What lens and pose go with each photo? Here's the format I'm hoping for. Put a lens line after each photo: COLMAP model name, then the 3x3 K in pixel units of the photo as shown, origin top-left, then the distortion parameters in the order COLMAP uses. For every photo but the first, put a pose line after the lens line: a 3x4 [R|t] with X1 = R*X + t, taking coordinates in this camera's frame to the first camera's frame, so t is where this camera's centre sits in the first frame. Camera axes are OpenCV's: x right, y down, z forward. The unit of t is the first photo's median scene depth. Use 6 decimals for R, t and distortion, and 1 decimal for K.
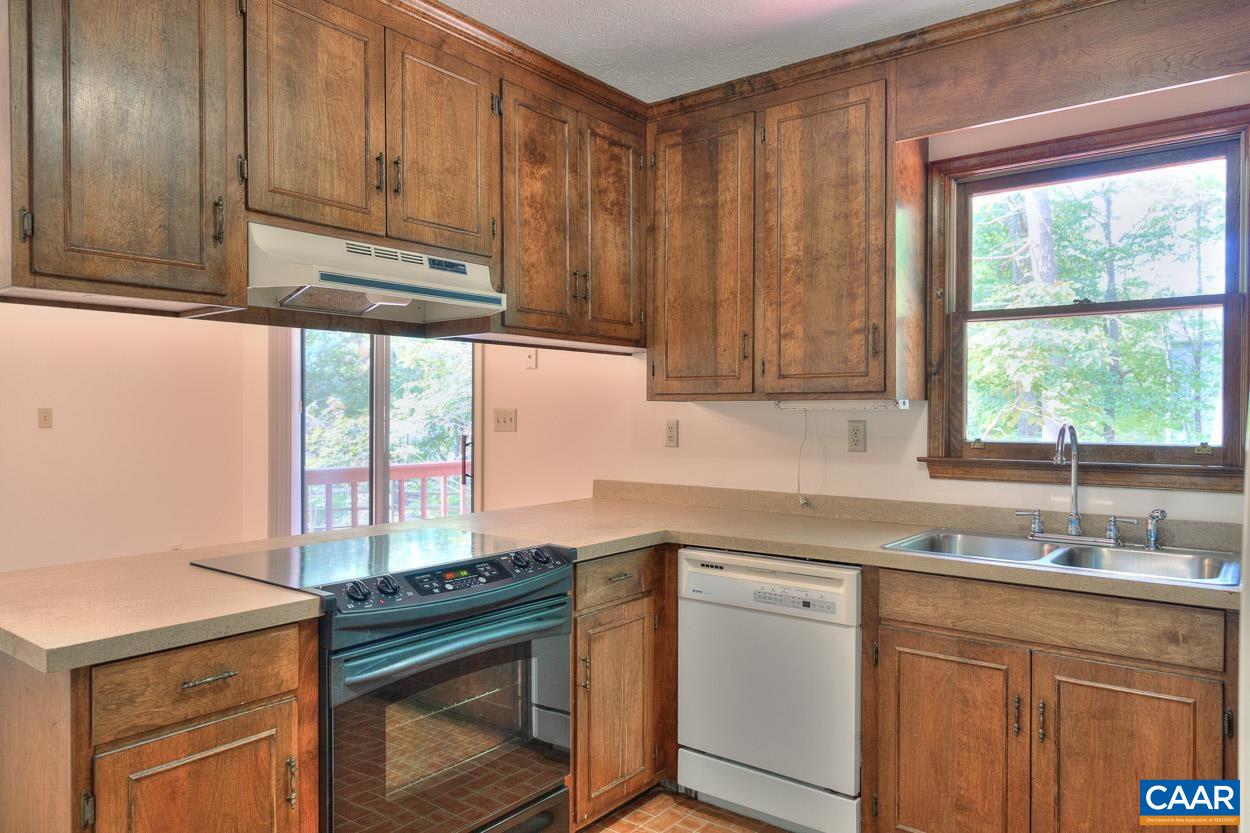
lens RADIAL K [[831.3, 0, 648.2], [0, 831.3, 412.0], [0, 0, 1]] dist [0.007255, -0.002990]
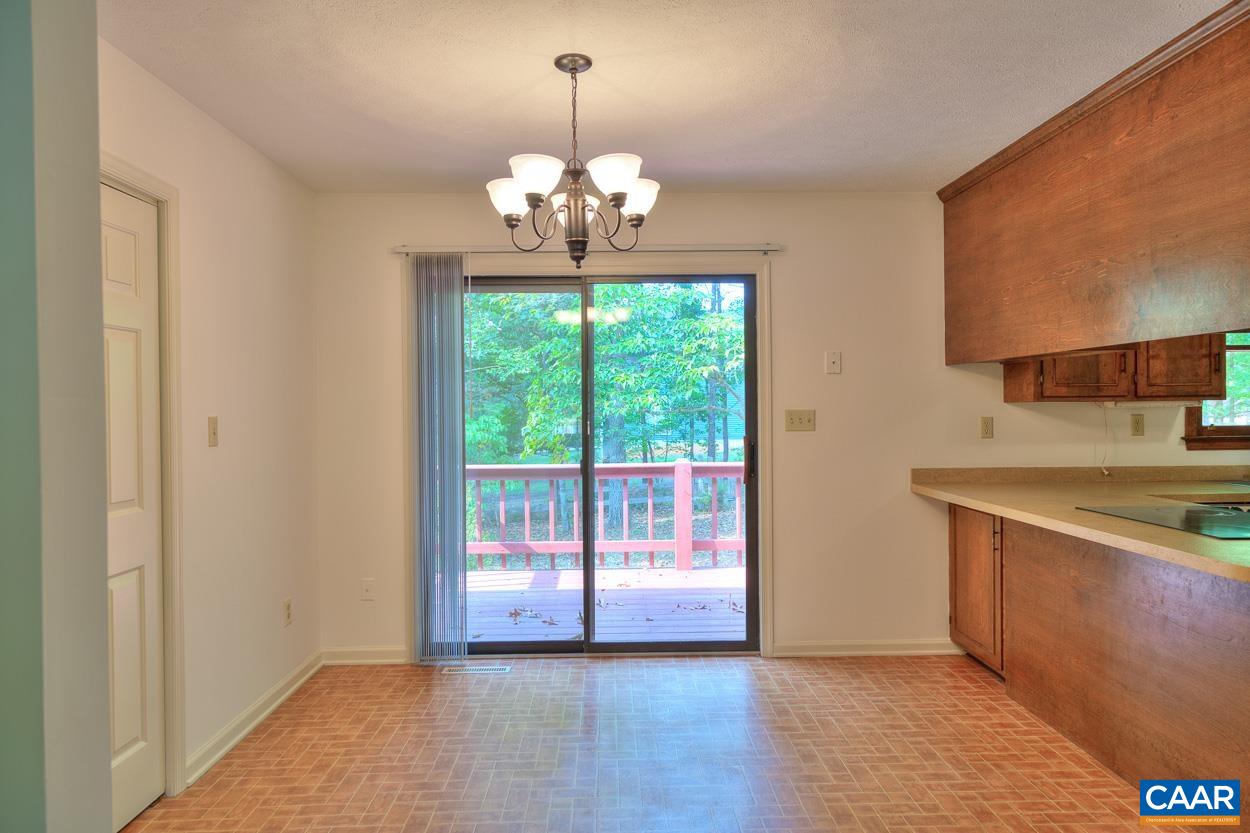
lens RADIAL K [[831.3, 0, 619.5], [0, 831.3, 424.0], [0, 0, 1]] dist [0.007255, -0.002990]
pose [[0.788505, -0.021207, 0.614663, -1.613227], [0.012473, 0.999751, 0.018494, -0.013747], [-0.614902, -0.006916, 0.788573, 0.456870]]
